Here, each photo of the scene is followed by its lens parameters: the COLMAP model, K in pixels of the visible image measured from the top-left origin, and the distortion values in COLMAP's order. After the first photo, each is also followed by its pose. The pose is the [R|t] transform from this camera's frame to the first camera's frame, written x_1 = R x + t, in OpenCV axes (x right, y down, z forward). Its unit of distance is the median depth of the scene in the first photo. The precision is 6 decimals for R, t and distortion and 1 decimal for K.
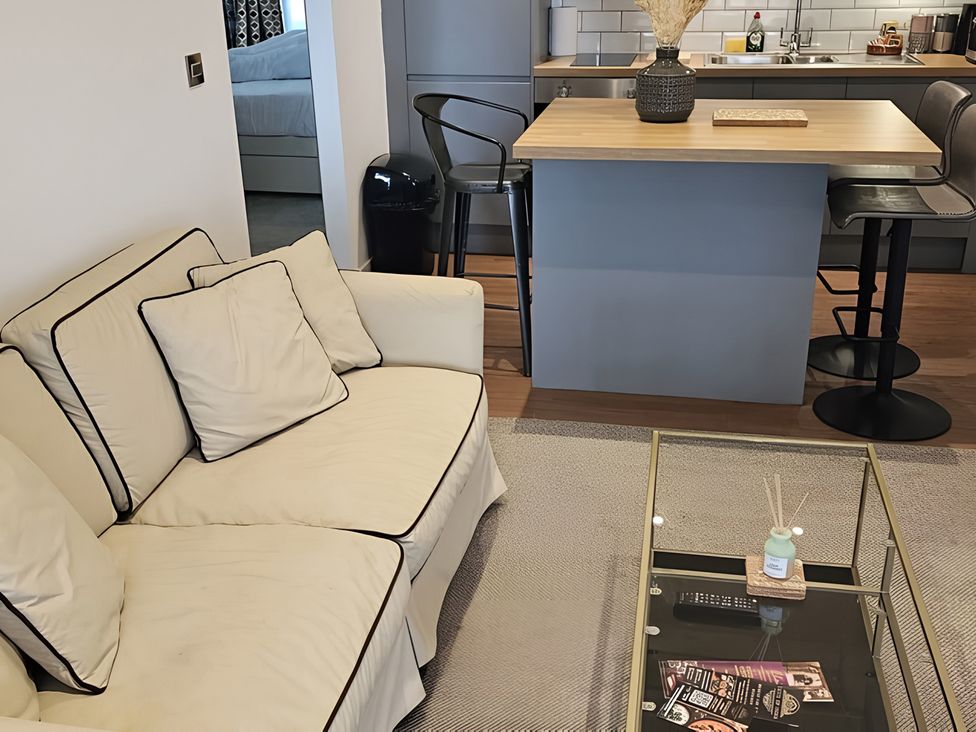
lens RADIAL K [[1041.5, 0, 488.0], [0, 1041.5, 366.0], [0, 0, 1]] dist [0.103474, -0.164006]
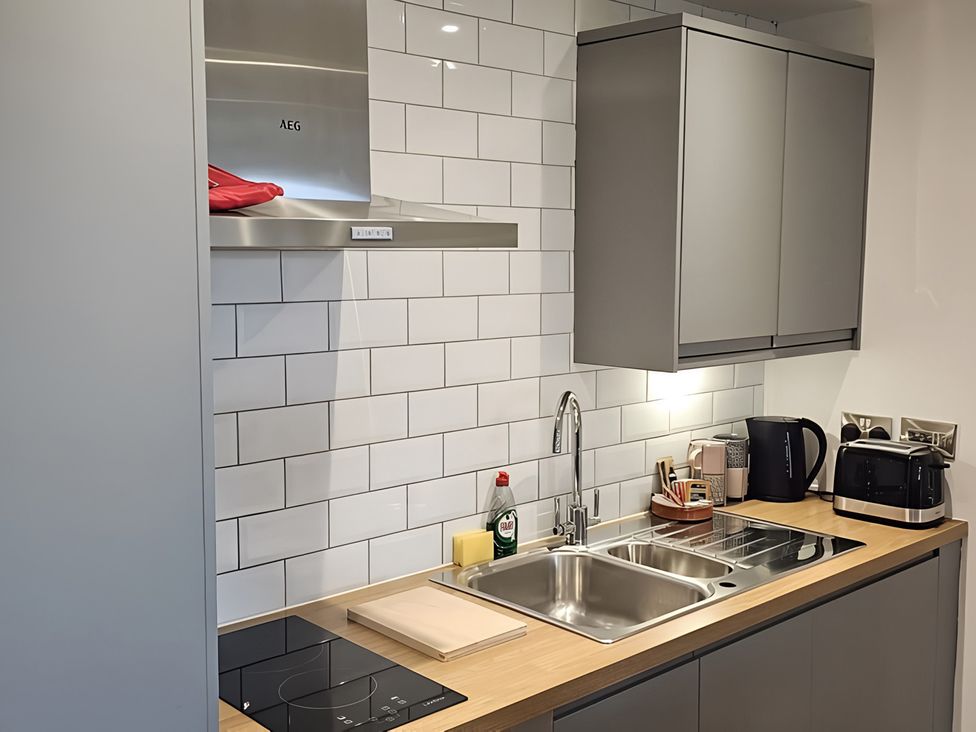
lens RADIAL K [[1041.5, 0, 488.0], [0, 1041.5, 366.0], [0, 0, 1]] dist [0.103474, -0.164006]
pose [[0.602880, -0.068227, 0.794909, -0.121270], [0.296347, 0.944206, -0.143716, -0.325797], [-0.740752, 0.322213, 0.589462, 0.736389]]
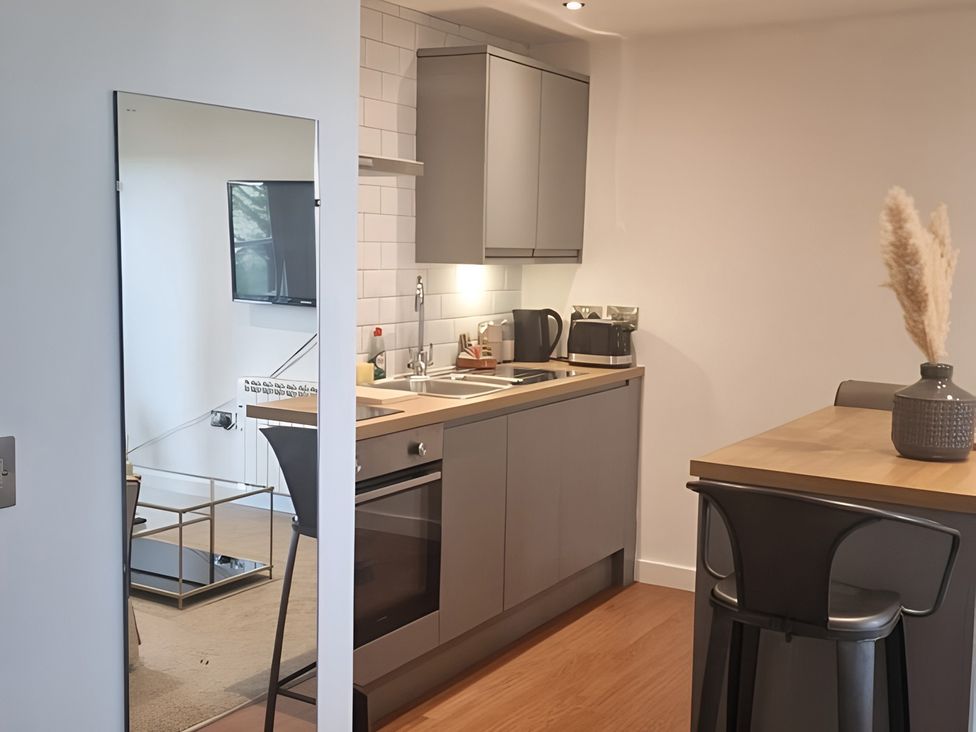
lens RADIAL K [[1134.7, 0, 487.8], [0, 1134.7, 404.9], [0, 0, 1]] dist [0.007644, 0.282817]
pose [[0.352651, -0.106820, 0.929638, -0.489107], [0.333522, 0.942566, -0.018213, -0.250763], [-0.874300, 0.316478, 0.368024, 0.672956]]
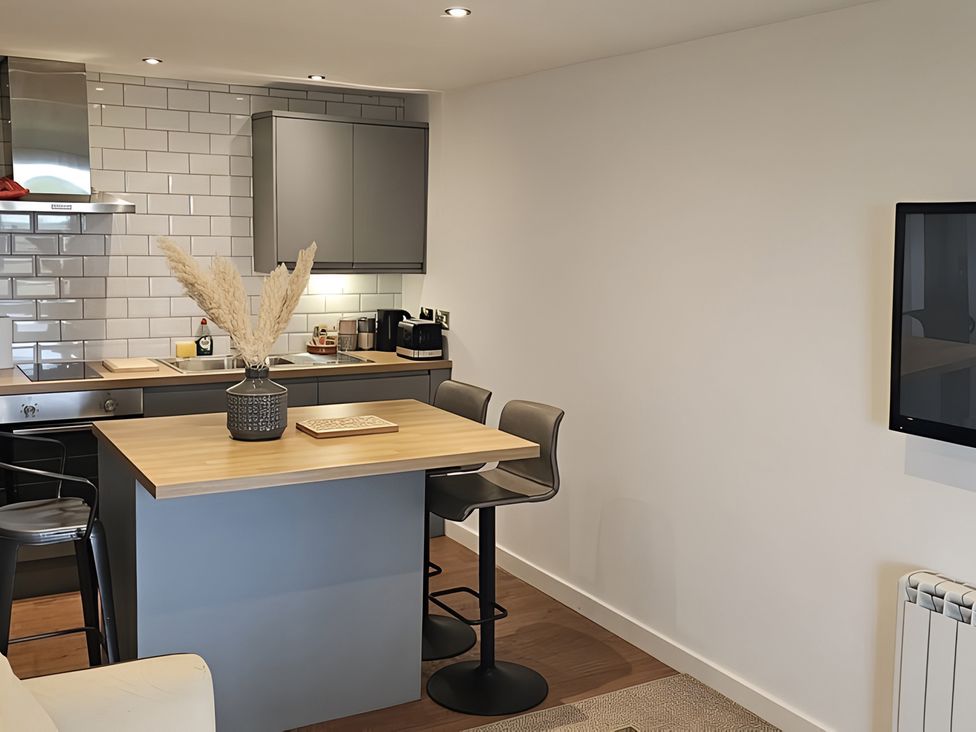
lens RADIAL K [[1022.7, 0, 486.6], [0, 1022.7, 354.4], [0, 0, 1]] dist [0.189437, -0.469074]
pose [[0.755791, -0.049126, 0.652967, -0.203510], [0.217780, 0.959274, -0.179904, -0.062152], [-0.617536, 0.278173, 0.735710, 0.099625]]
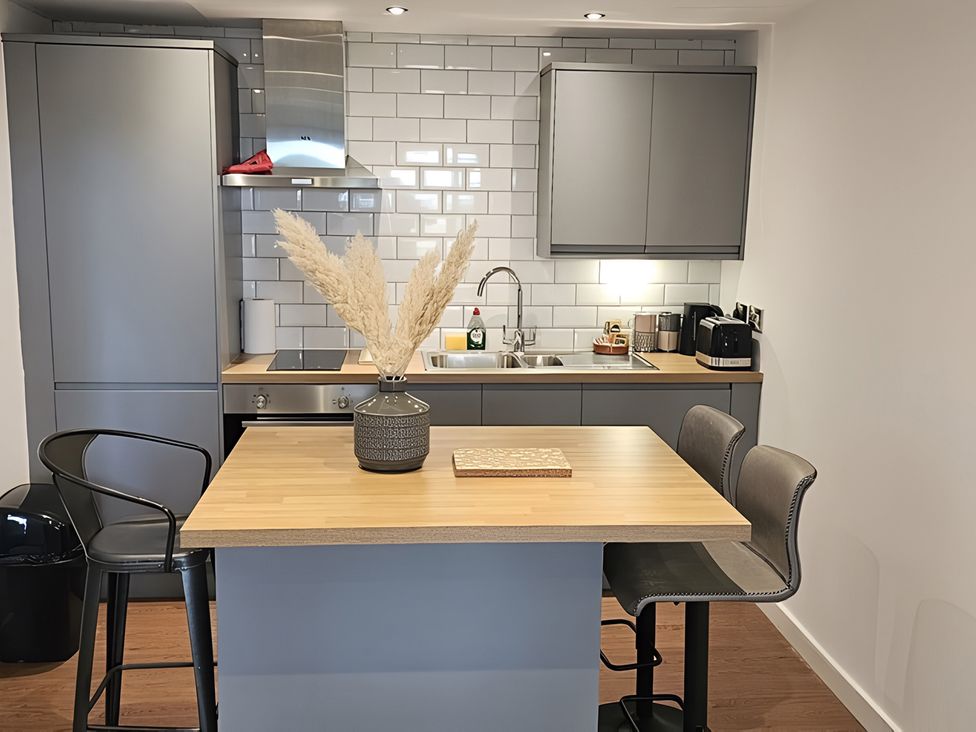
lens RADIAL K [[1041.5, 0, 488.0], [0, 1041.5, 366.0], [0, 0, 1]] dist [0.103474, -0.164006]
pose [[0.961581, -0.012968, 0.274214, 0.018738], [0.075281, 0.973047, -0.217971, -0.093416], [-0.263996, 0.230240, 0.936640, 0.173411]]
